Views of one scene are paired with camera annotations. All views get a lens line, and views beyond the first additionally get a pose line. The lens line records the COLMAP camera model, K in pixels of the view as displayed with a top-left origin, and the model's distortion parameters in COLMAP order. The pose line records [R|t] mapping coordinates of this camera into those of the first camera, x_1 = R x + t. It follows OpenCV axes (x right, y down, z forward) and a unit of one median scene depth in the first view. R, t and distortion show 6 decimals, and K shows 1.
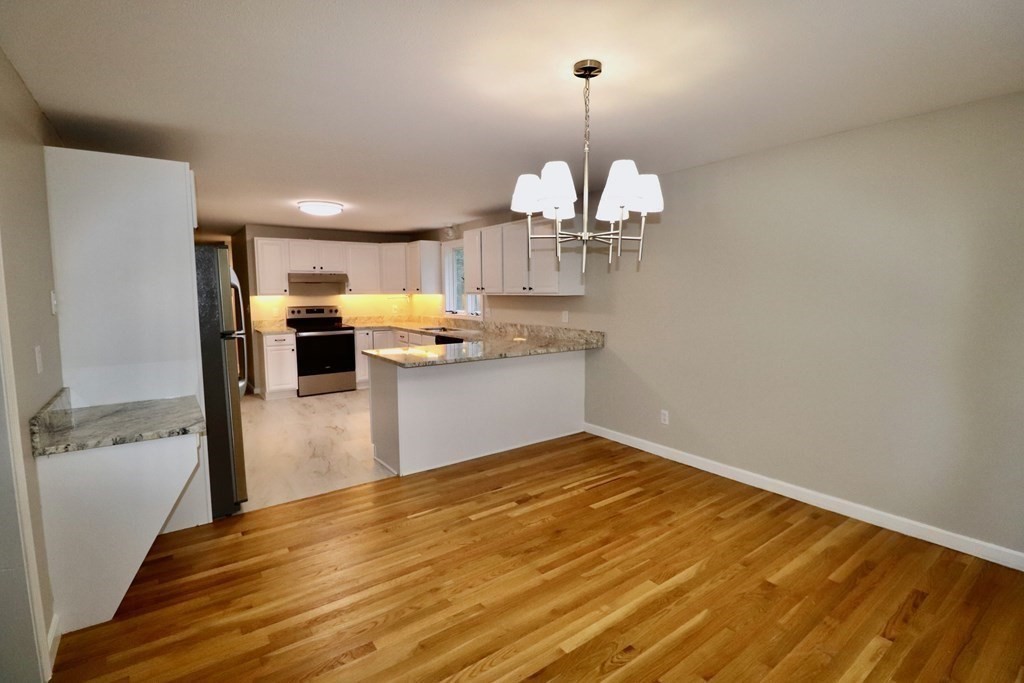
lens RADIAL K [[477.8, 0, 516.7], [0, 477.8, 335.3], [0, 0, 1]] dist [-0.013837, -0.004143]
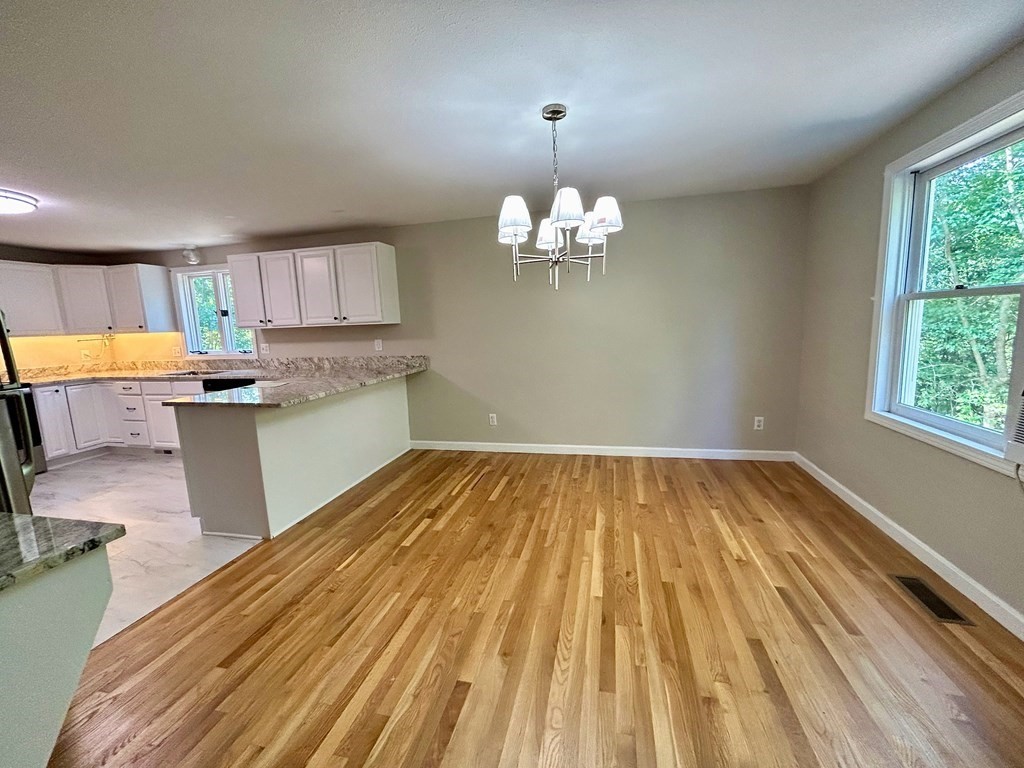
lens RADIAL K [[416.1, 0, 512.6], [0, 416.1, 382.5], [0, 0, 1]] dist [-0.003628, 0.000262]
pose [[0.760954, -0.113986, 0.638715, -0.323448], [0.092069, 0.993455, 0.067604, 0.009071], [-0.642241, 0.007362, 0.766468, 0.144969]]
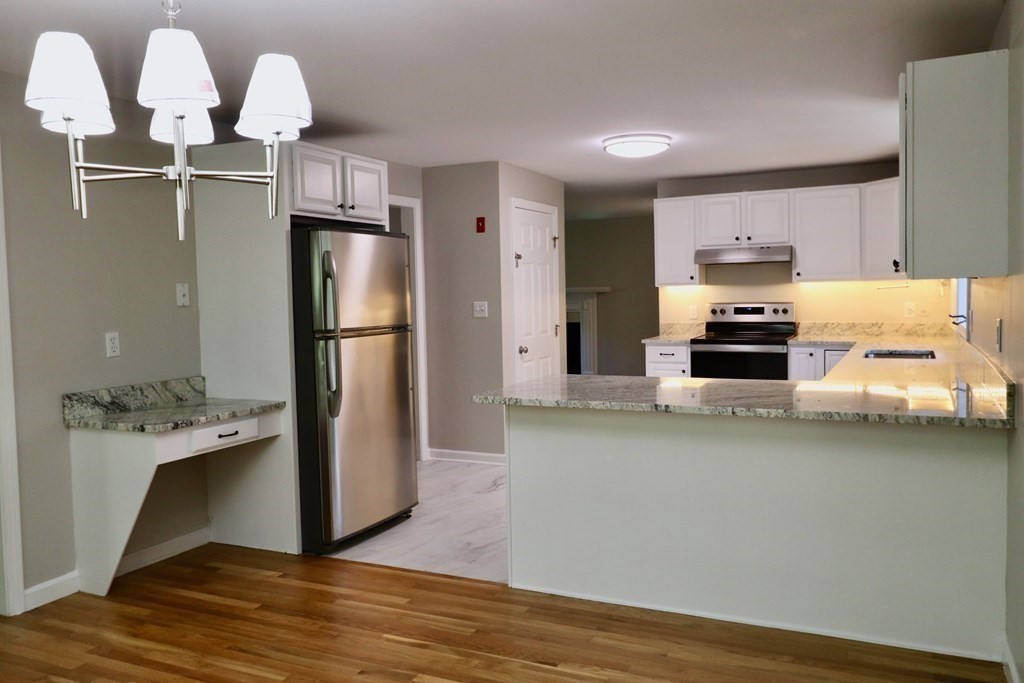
lens RADIAL K [[807.3, 0, 521.1], [0, 807.3, 337.9], [0, 0, 1]] dist [0.013057, -0.006941]
pose [[0.472469, 0.047127, -0.880087, 0.581195], [-0.062844, 0.997829, 0.019695, -0.032671], [0.879104, 0.046003, 0.474405, 0.469885]]
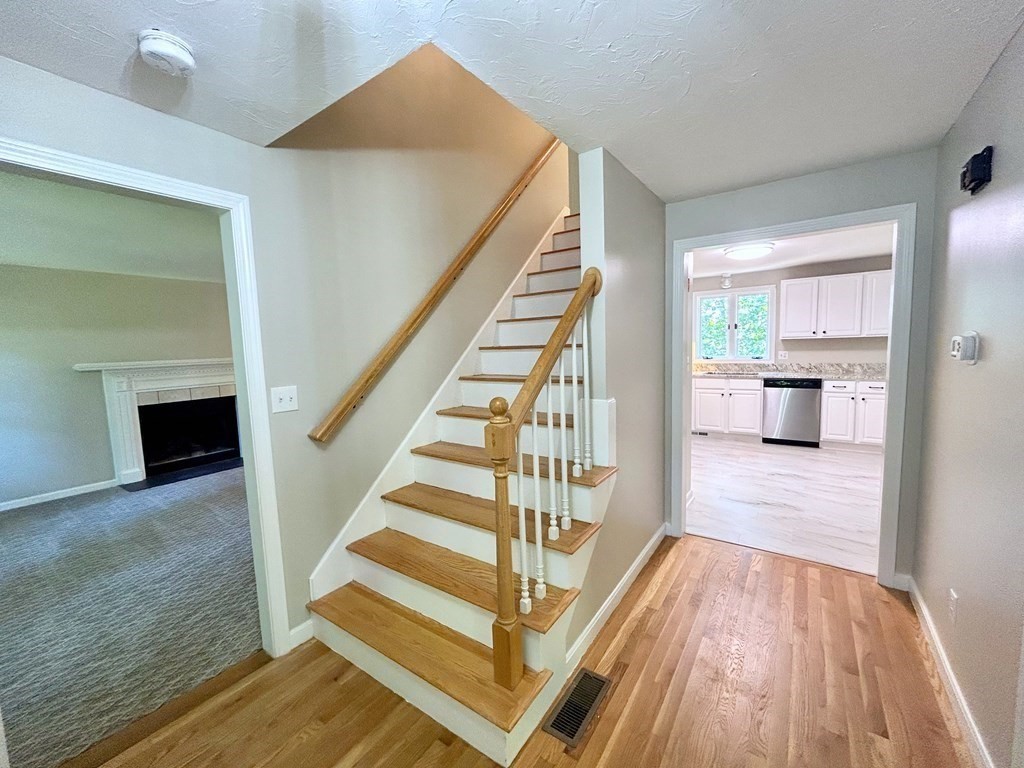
lens RADIAL K [[416.1, 0, 511.9], [0, 416.1, 386.2], [0, 0, 1]] dist [-0.003628, 0.000262]
pose [[0.946592, -0.060619, 0.316684, -1.443617], [0.059456, 0.998142, 0.013342, -0.040362], [-0.316904, 0.006200, 0.948437, 0.450924]]
